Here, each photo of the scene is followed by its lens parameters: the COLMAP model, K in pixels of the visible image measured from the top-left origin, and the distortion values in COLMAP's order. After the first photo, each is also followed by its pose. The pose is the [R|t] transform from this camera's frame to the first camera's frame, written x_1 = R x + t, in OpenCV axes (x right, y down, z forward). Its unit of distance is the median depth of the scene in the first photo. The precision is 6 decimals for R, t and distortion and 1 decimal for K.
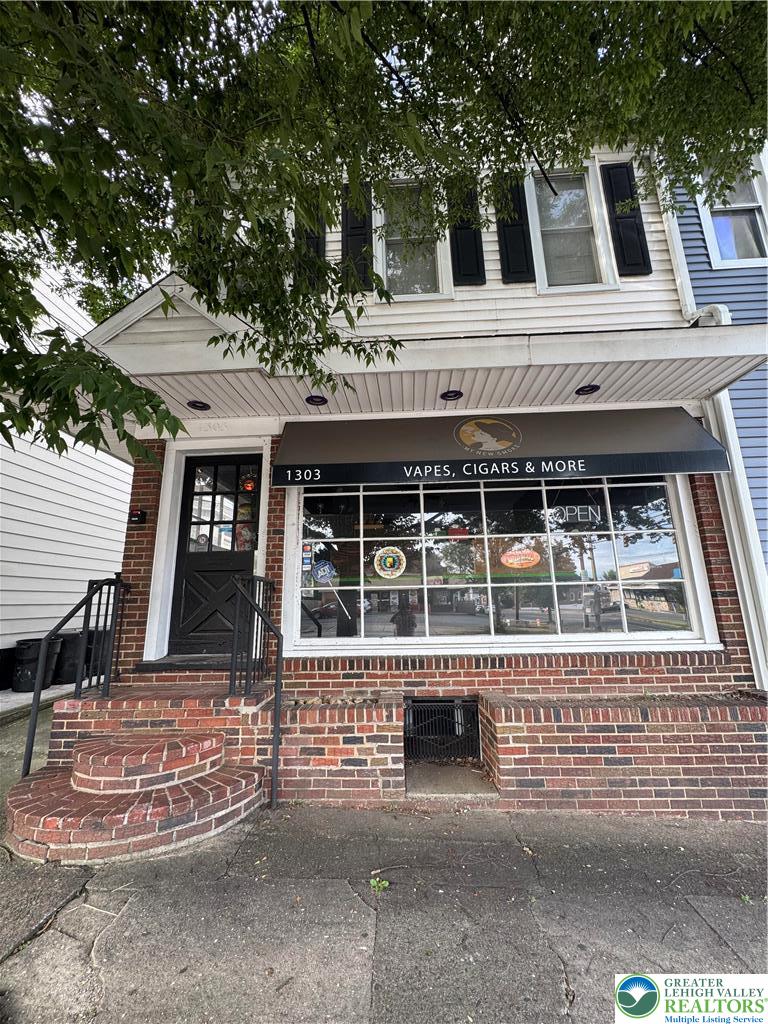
lens RADIAL K [[406.0, 0, 384.0], [0, 406.0, 512.0], [0, 0, 1]] dist [0.000478, -0.000175]
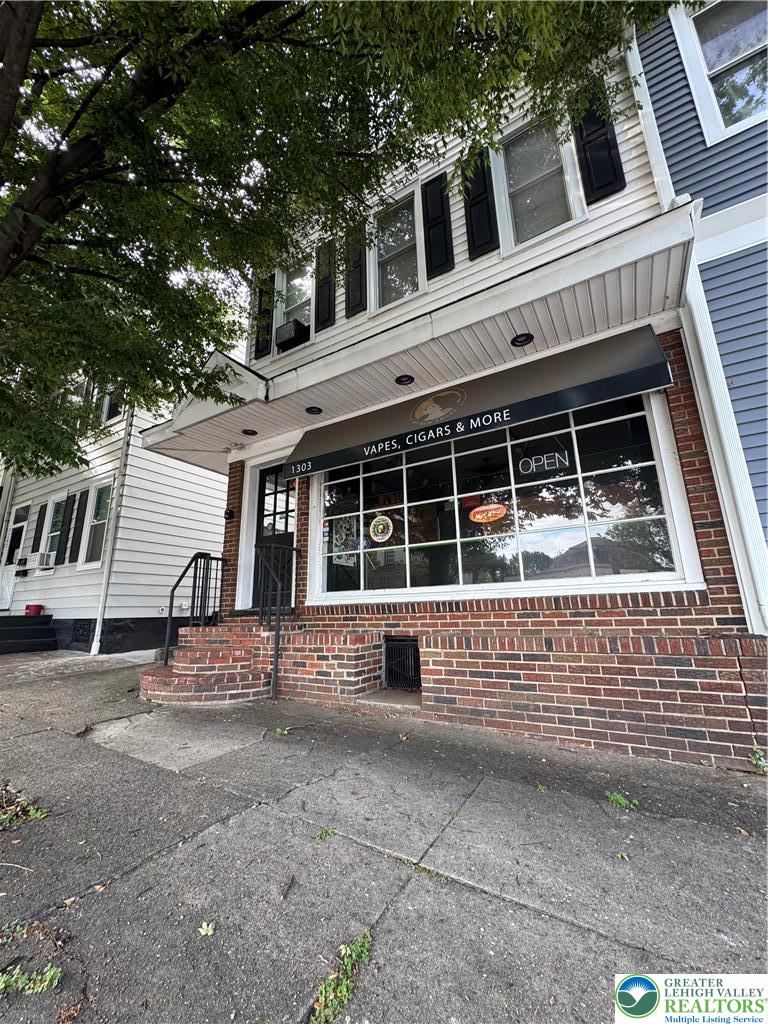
lens RADIAL K [[406.0, 0, 384.0], [0, 406.0, 512.0], [0, 0, 1]] dist [0.000478, -0.000175]
pose [[0.883344, -0.113461, -0.454786, 0.662105], [0.106726, 0.993461, -0.040553, 0.142921], [0.456414, -0.012716, 0.889677, -0.073562]]
